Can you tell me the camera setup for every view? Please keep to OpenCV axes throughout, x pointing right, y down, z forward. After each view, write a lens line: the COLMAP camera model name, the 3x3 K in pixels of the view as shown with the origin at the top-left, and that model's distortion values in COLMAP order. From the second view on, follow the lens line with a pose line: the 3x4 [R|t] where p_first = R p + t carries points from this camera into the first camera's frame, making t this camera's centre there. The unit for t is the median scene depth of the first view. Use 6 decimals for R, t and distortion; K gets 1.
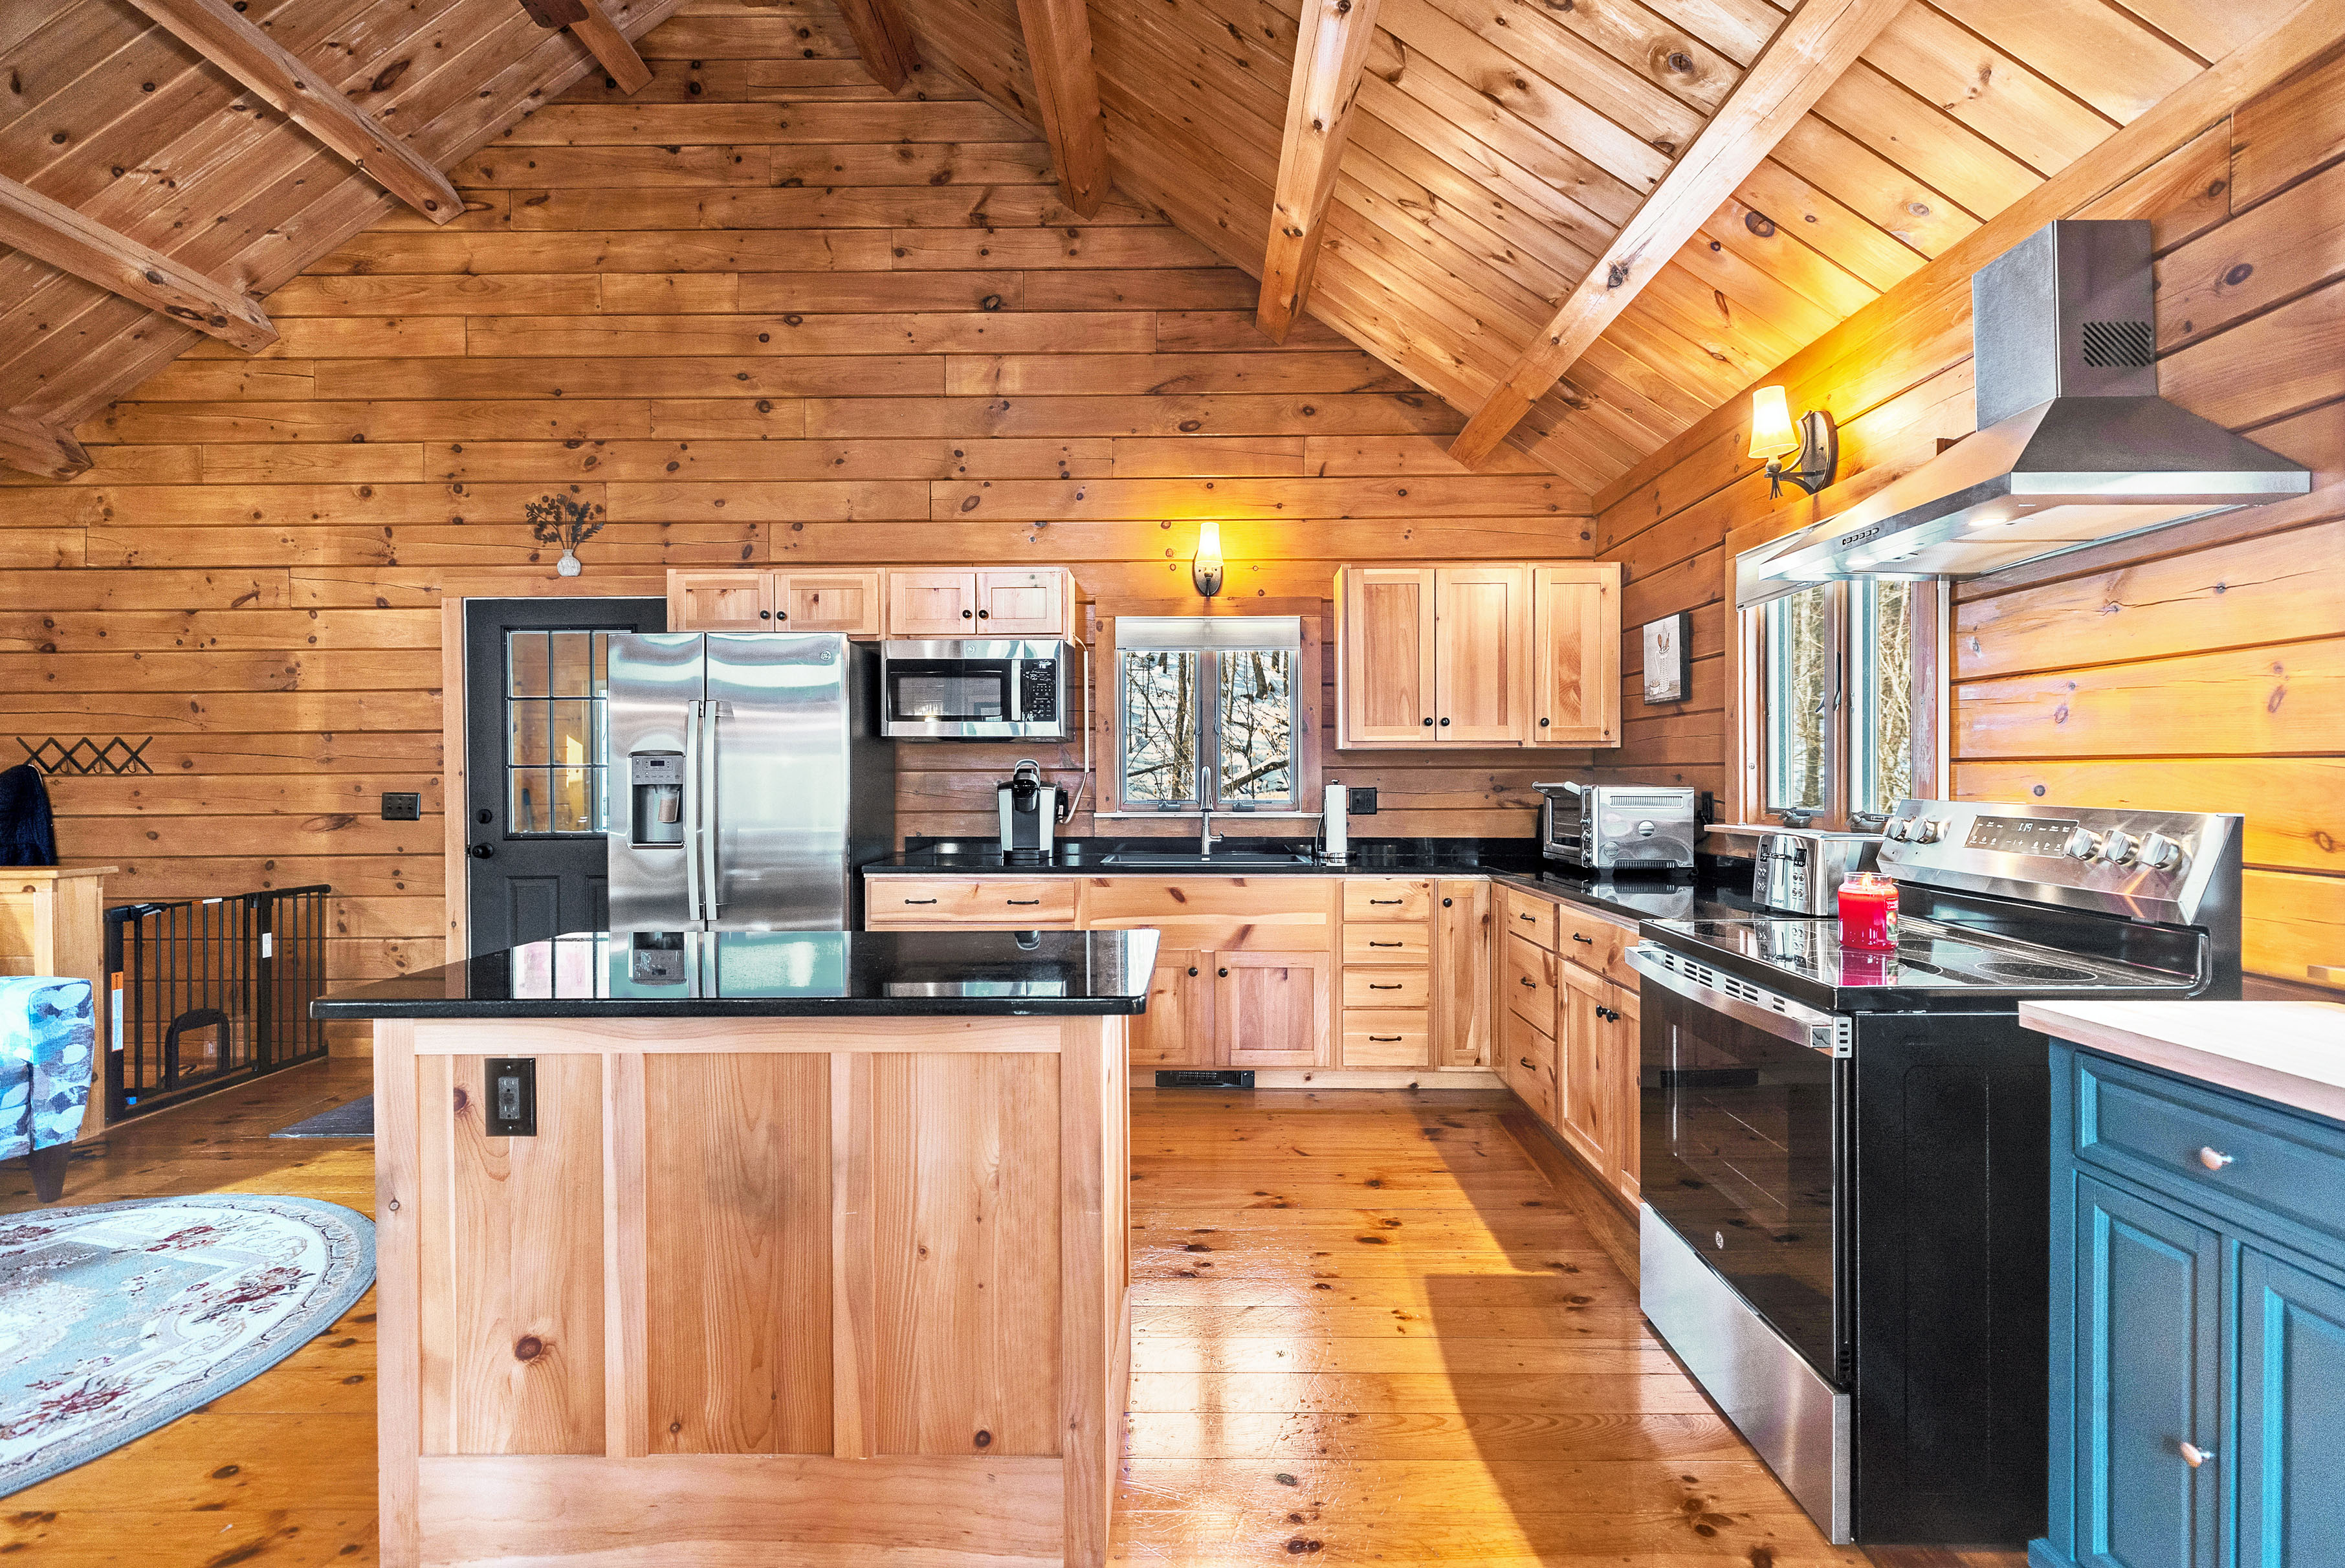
lens RADIAL K [[1053.6, 0, 1192.0], [0, 1053.6, 777.4], [0, 0, 1]] dist [0.001403, 0.000074]
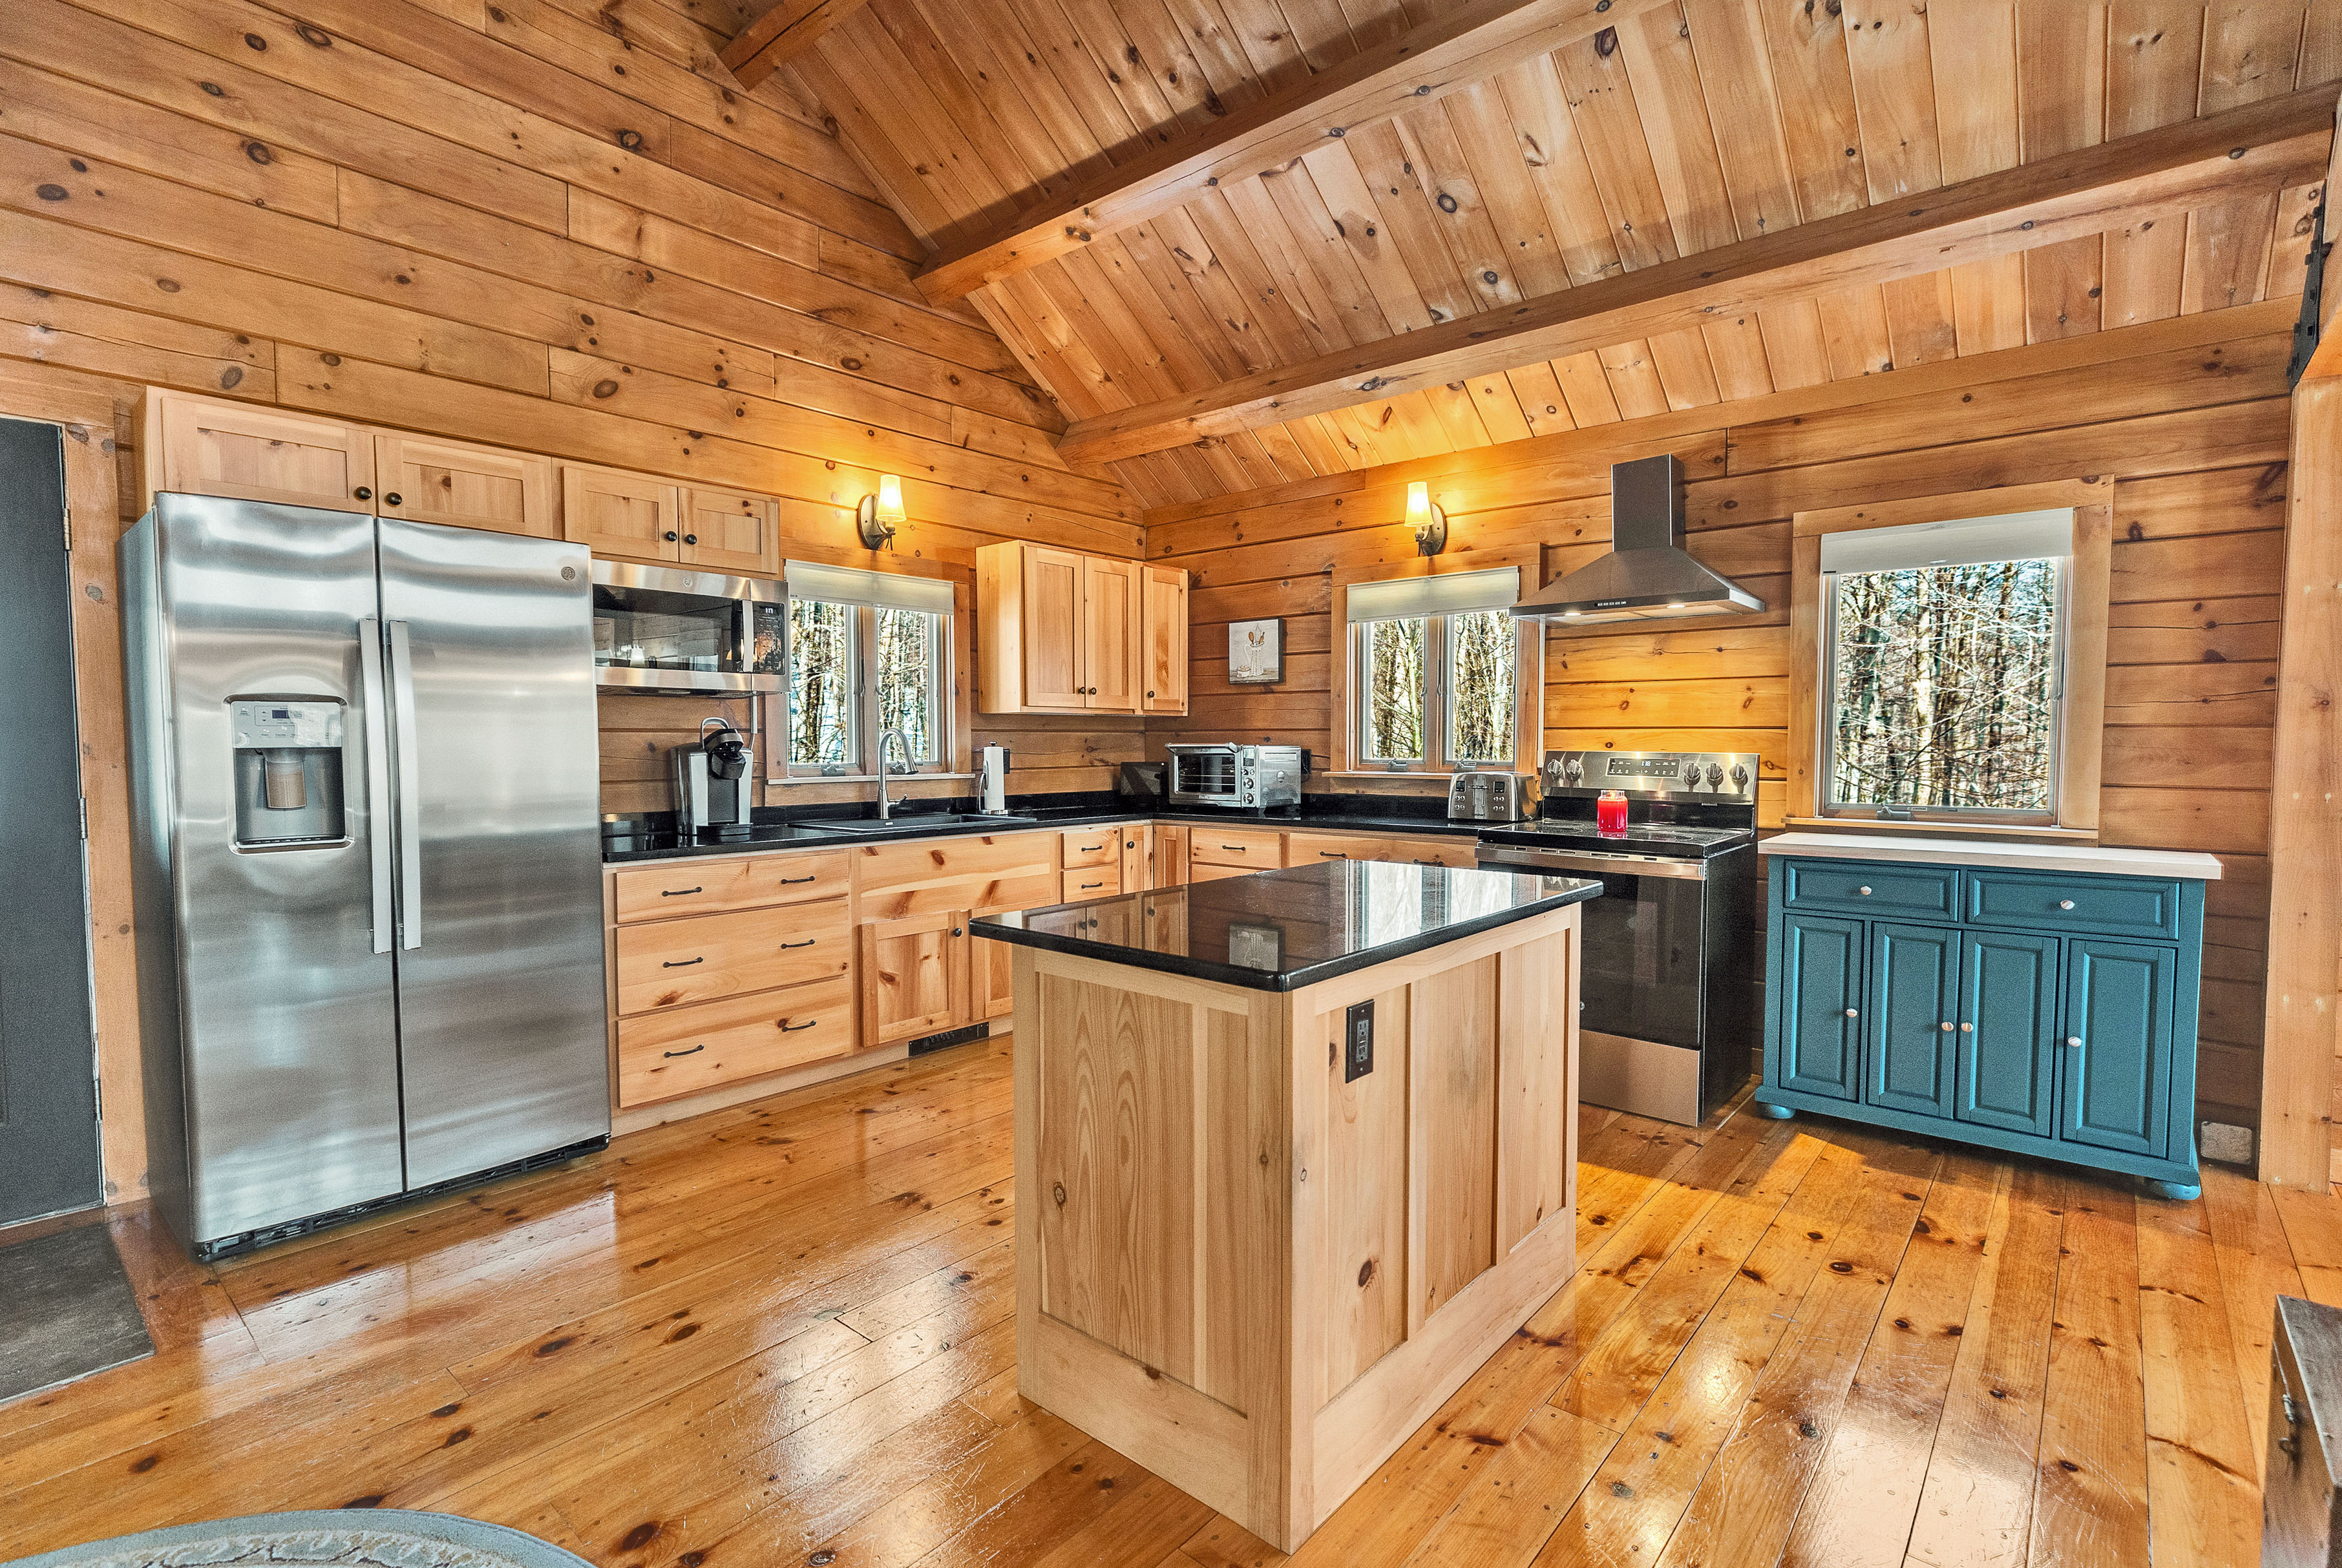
lens RADIAL K [[1052.0, 0, 1178.7], [0, 1052.0, 780.9], [0, 0, 1]] dist [0.001403, 0.000074]
pose [[0.659977, -0.028122, 0.750759, -0.534990], [0.001344, 0.999342, 0.036253, 0.003601], [-0.751285, -0.022917, 0.659580, 0.159460]]
